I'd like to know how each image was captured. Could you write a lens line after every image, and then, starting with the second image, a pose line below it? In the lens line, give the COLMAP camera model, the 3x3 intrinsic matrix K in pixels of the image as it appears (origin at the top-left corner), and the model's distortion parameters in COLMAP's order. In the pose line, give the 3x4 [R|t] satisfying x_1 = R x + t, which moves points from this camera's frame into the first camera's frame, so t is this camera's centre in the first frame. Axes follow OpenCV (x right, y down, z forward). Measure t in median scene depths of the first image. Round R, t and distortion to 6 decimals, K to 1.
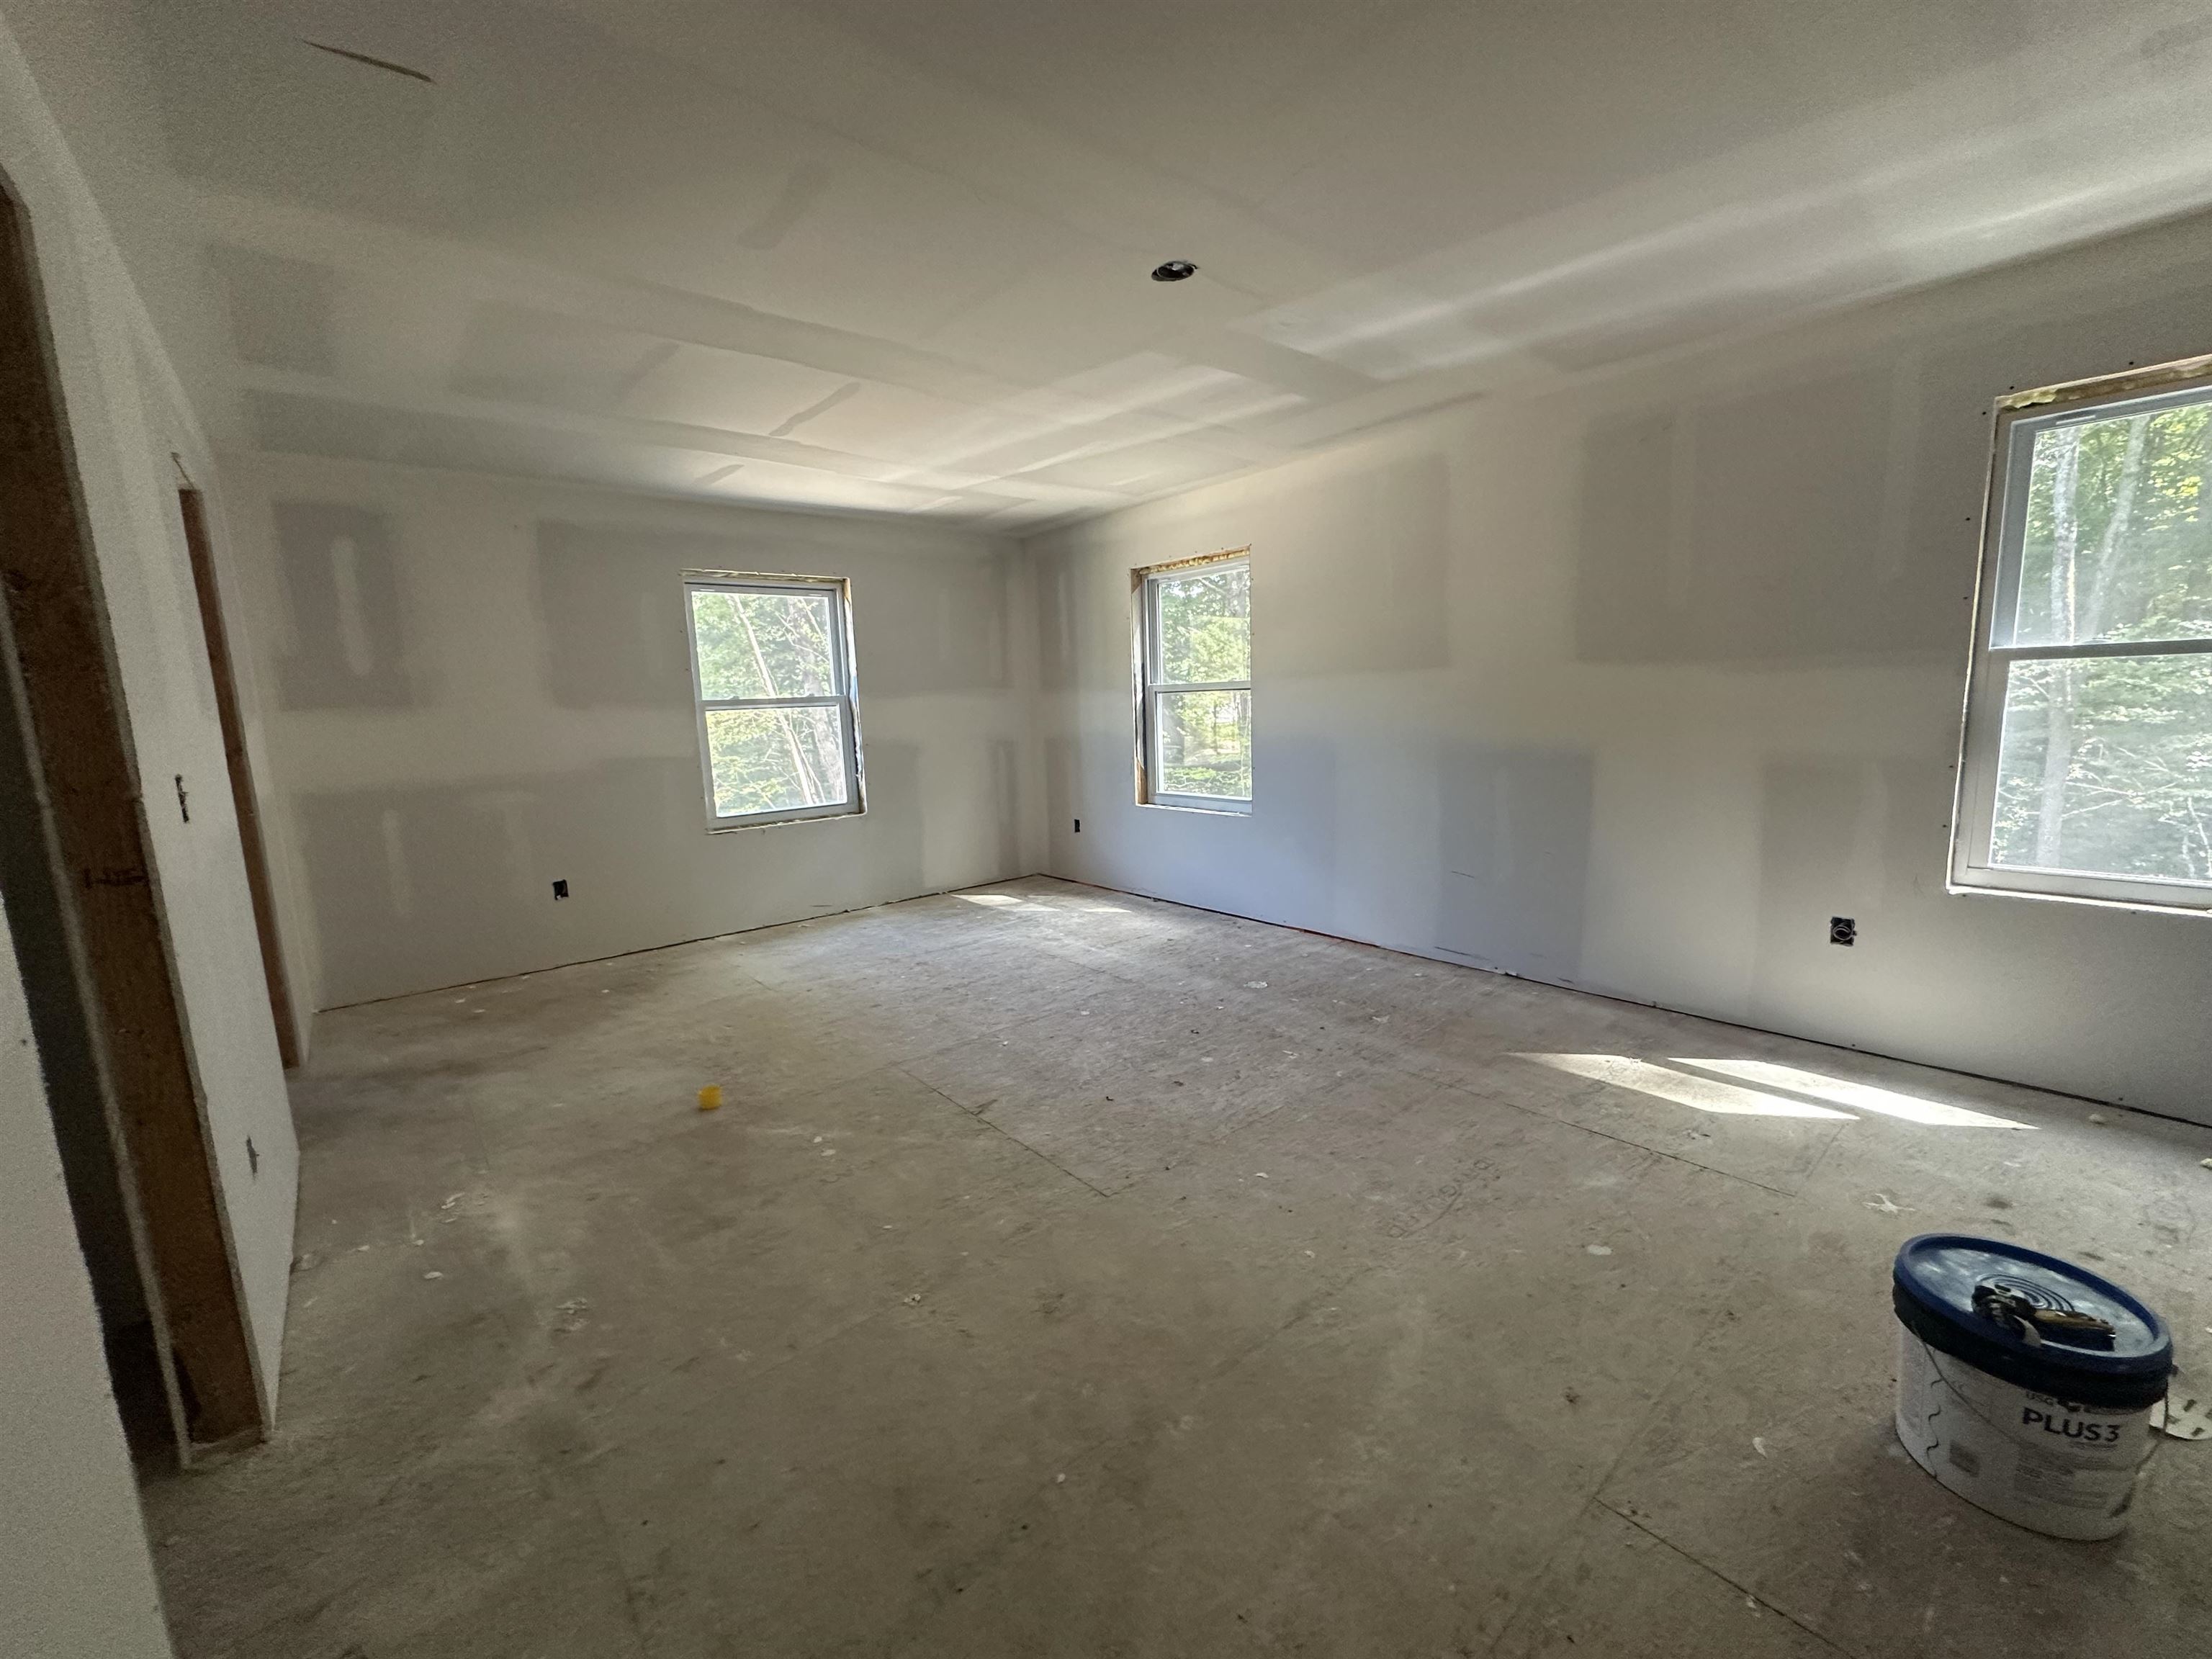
lens RADIAL K [[886.1, 0, 1110.6], [0, 886.1, 827.5], [0, 0, 1]] dist [-0.000256, 0.000124]
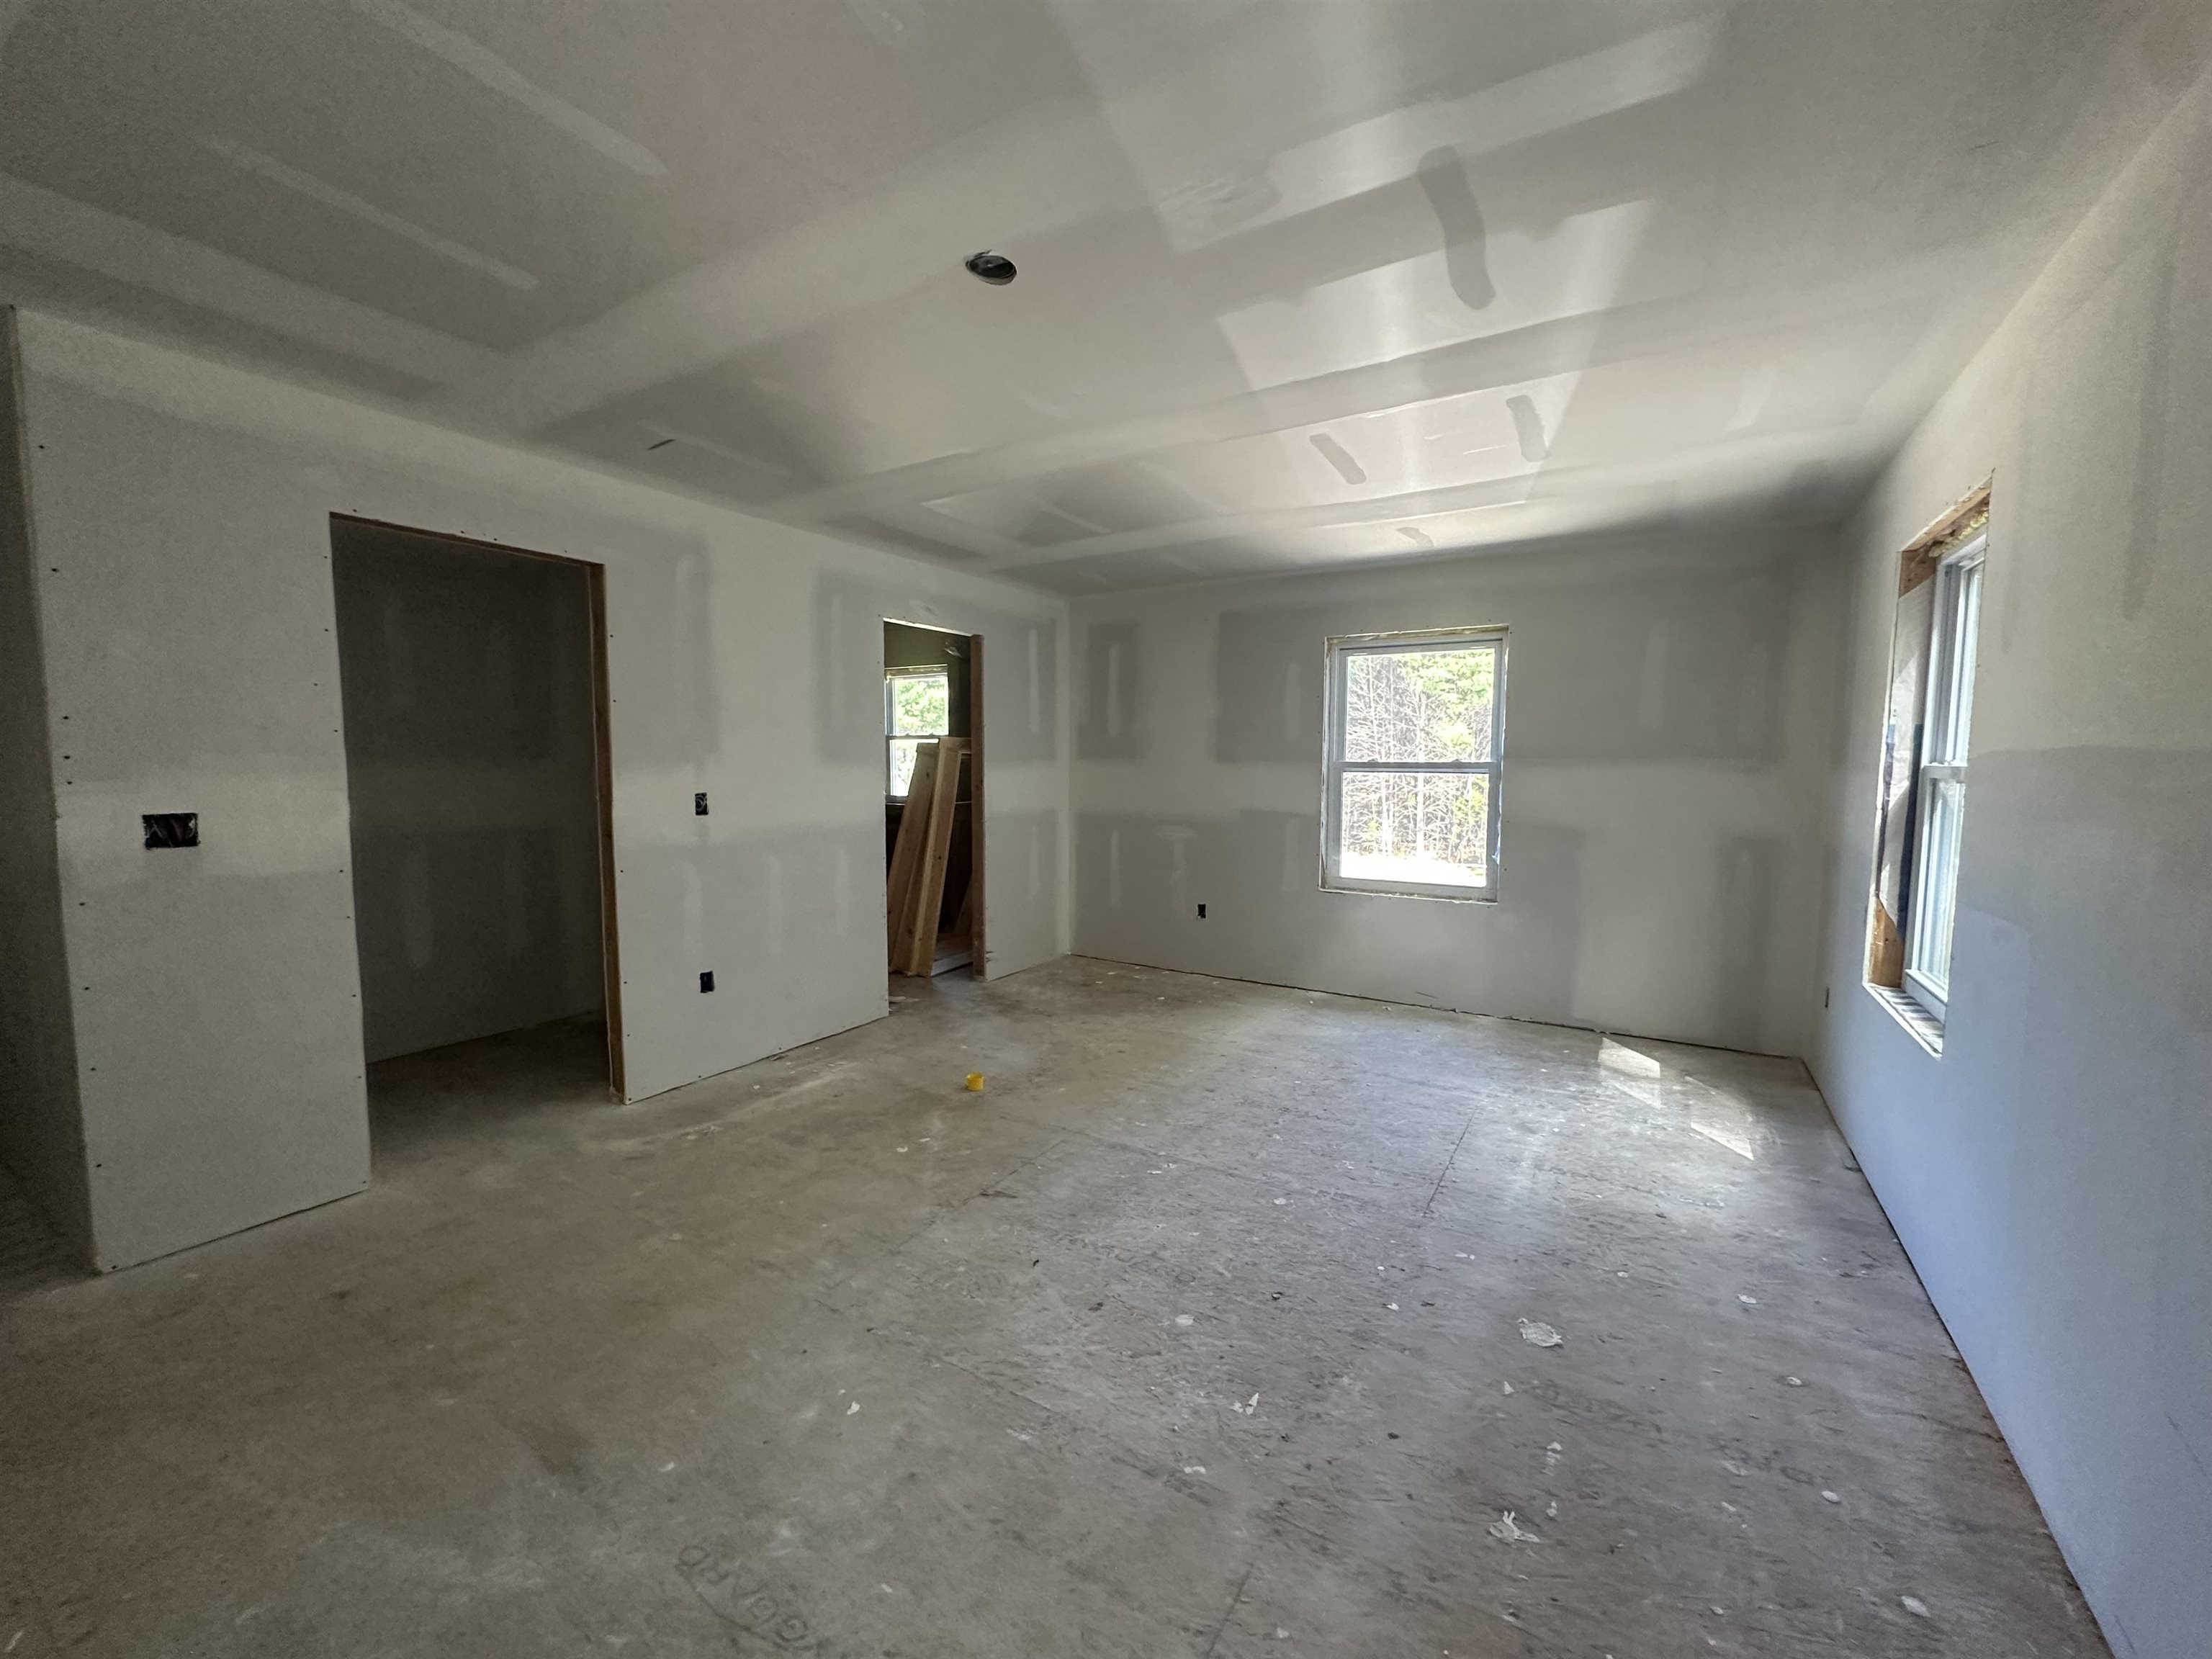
lens RADIAL K [[887.7, 0, 1106.0], [0, 887.7, 829.5], [0, 0, 1]] dist [-0.002769, -0.000349]
pose [[0.307875, 0.112124, -0.944797, 0.519944], [-0.158291, 0.985228, 0.065341, -0.108207], [0.938167, 0.129436, 0.321076, 0.509904]]
